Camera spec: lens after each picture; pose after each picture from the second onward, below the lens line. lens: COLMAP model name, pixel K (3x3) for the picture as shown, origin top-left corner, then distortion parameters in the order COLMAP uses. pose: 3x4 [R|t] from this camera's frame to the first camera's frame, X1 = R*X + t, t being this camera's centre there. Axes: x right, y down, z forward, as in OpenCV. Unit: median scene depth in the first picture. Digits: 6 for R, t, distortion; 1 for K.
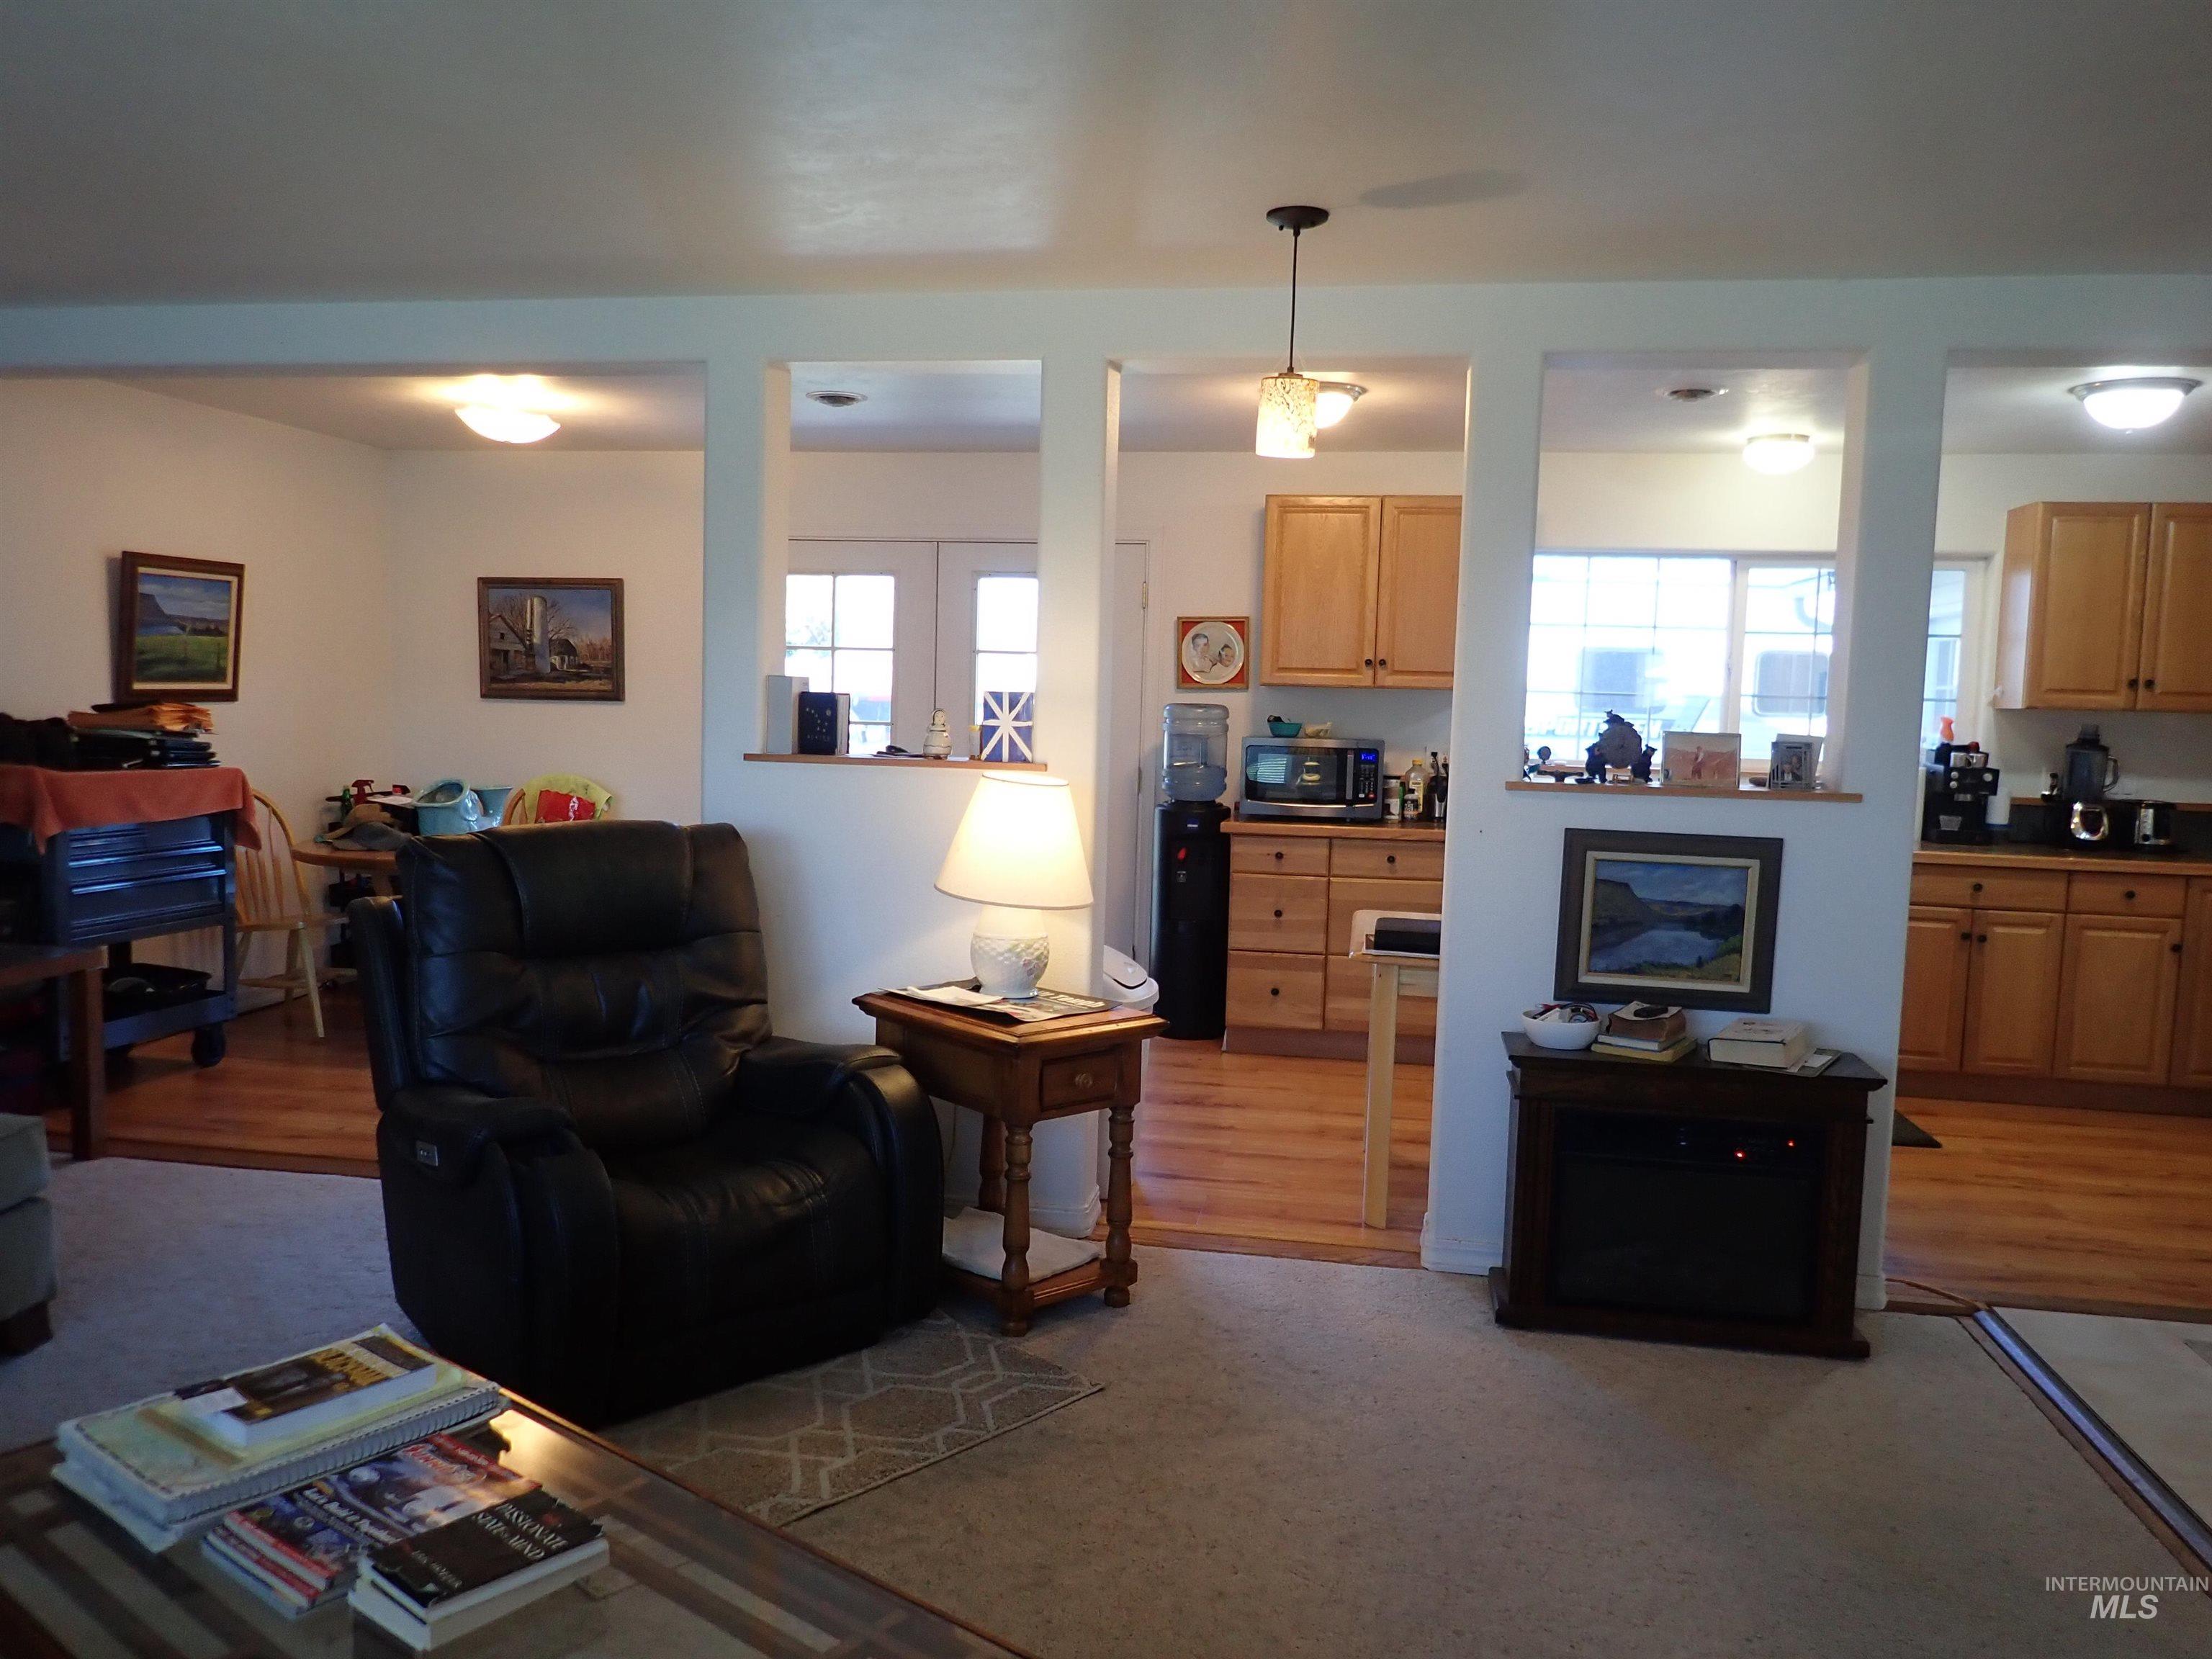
lens RADIAL K [[1626.4, 0, 1110.7], [0, 1626.4, 828.3], [0, 0, 1]] dist [0.000750, -0.003747]
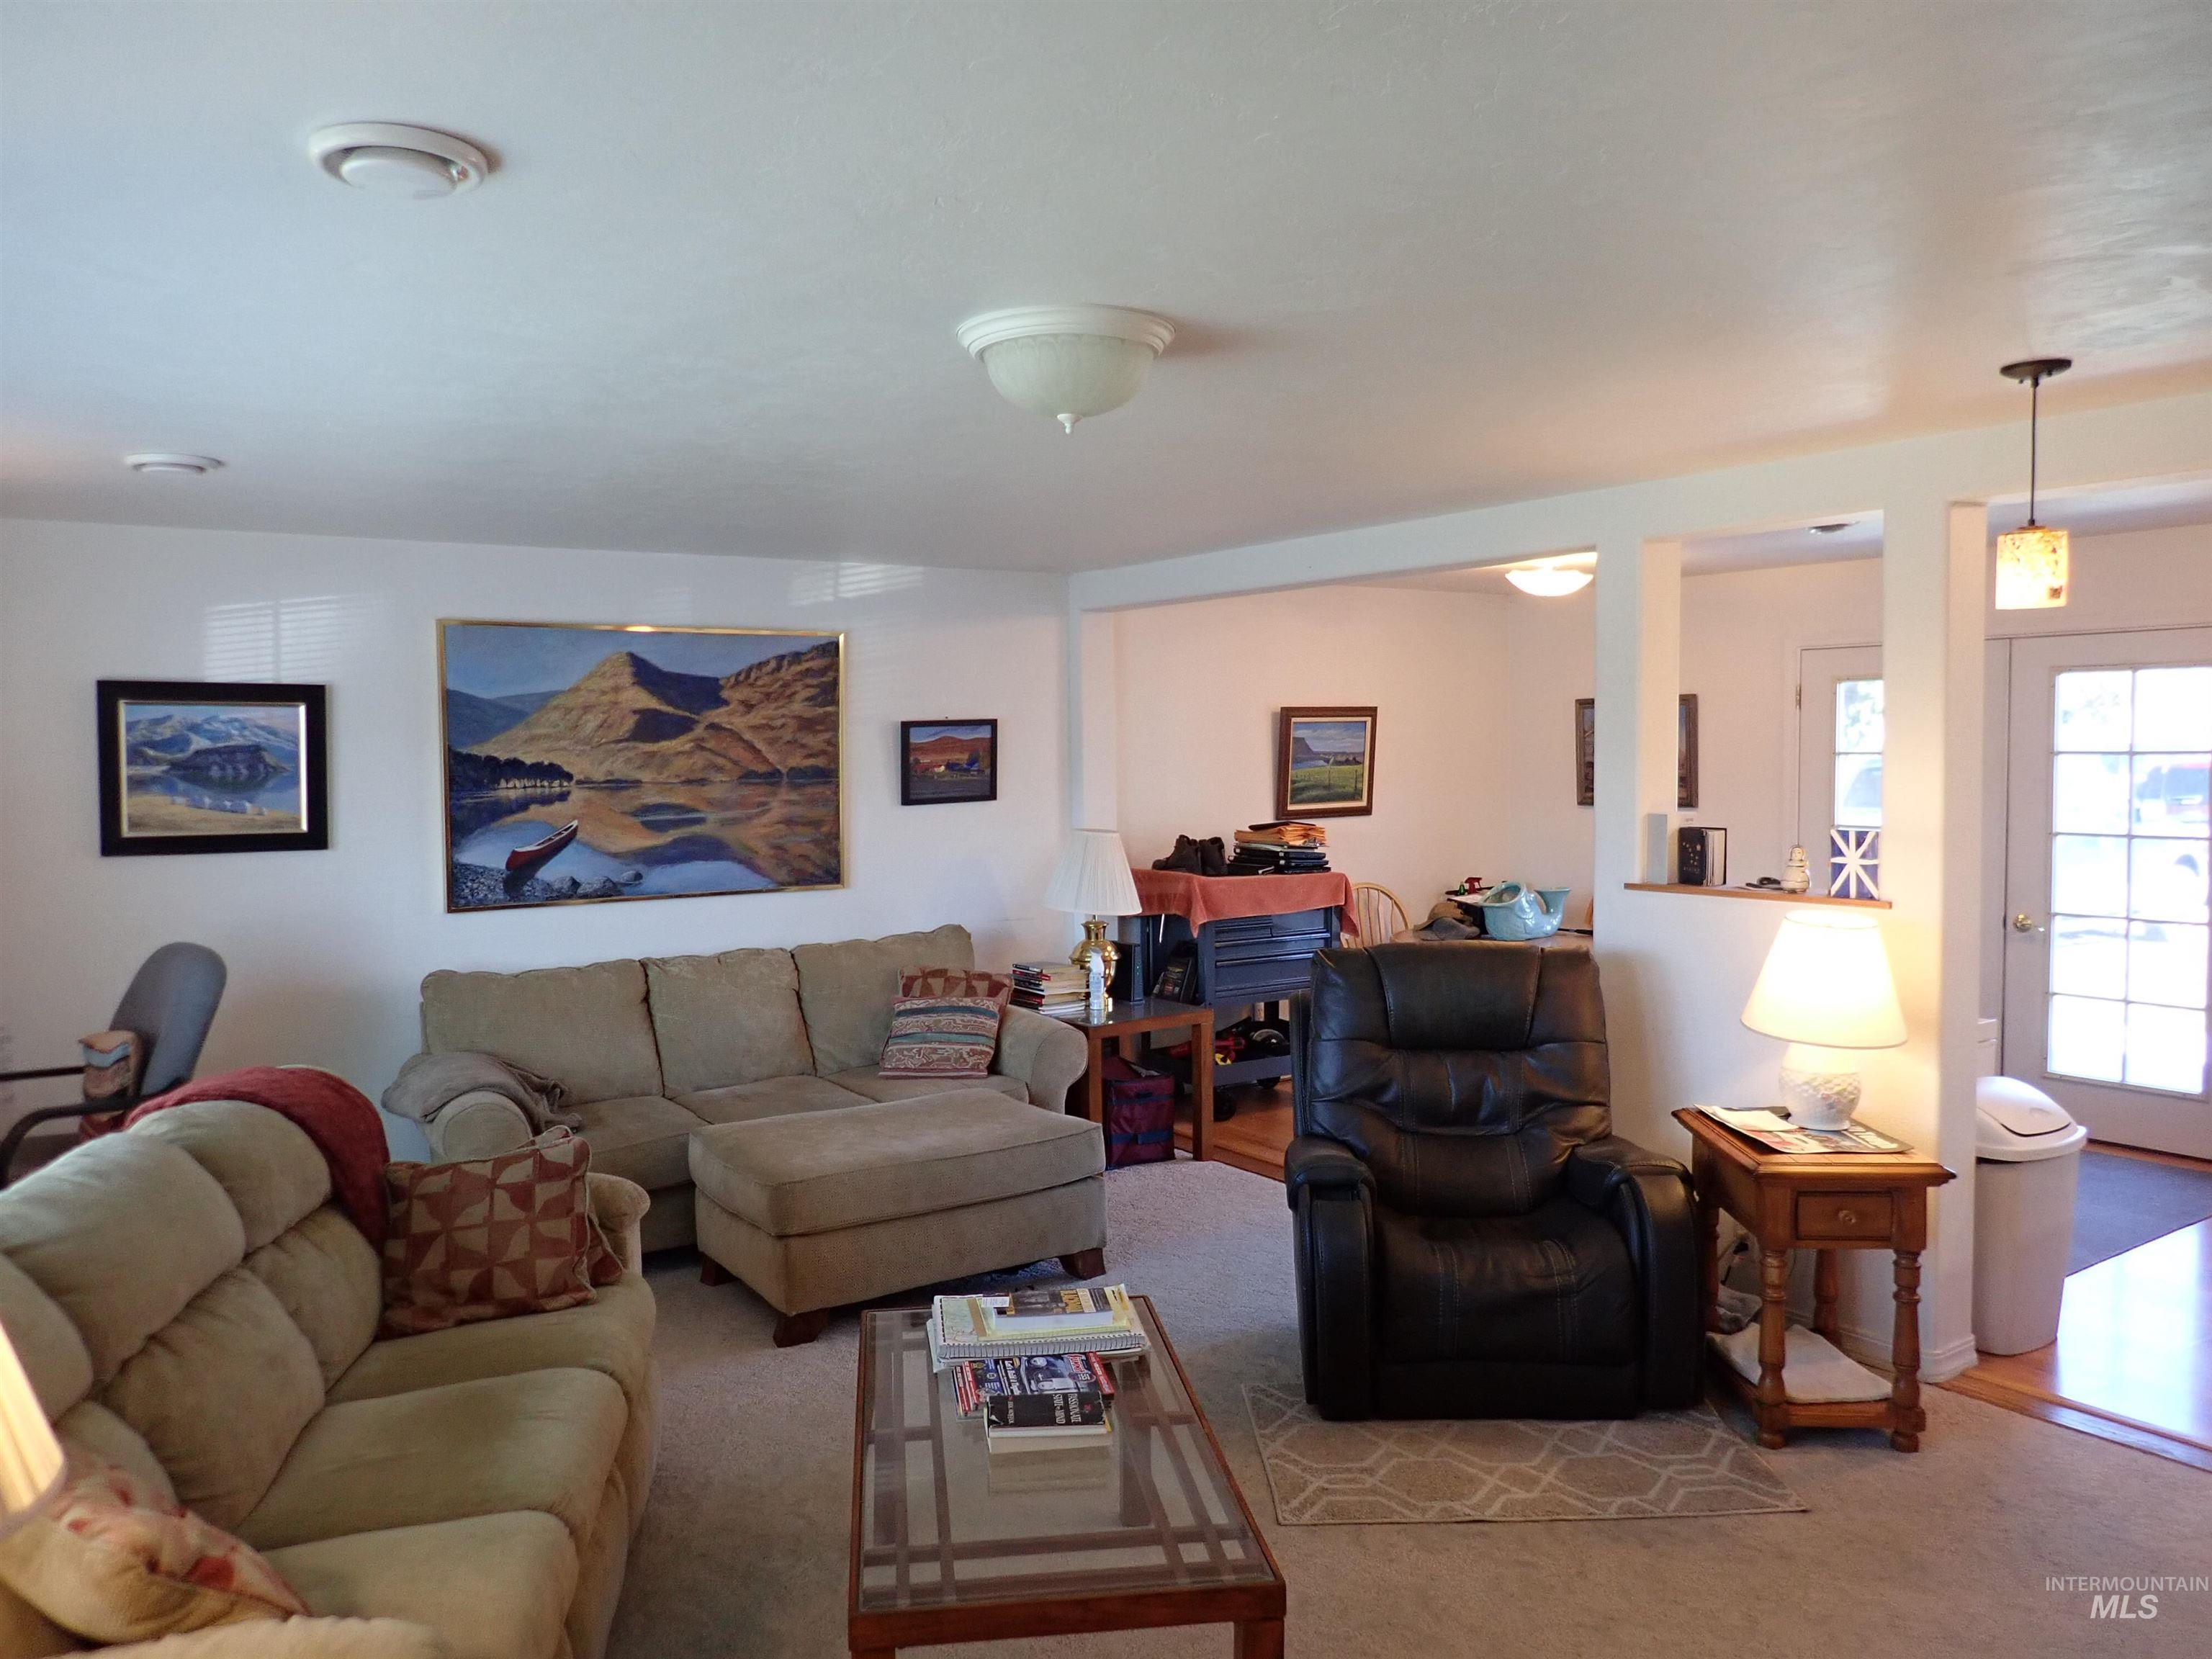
lens RADIAL K [[1626.4, 0, 1095.3], [0, 1626.4, 828.3], [0, 0, 1]] dist [0.000750, -0.003747]
pose [[0.710517, -0.001296, -0.703678, 0.343898], [-0.026324, 0.999249, -0.028420, -0.046607], [0.703187, 0.038716, 0.709950, -0.074639]]
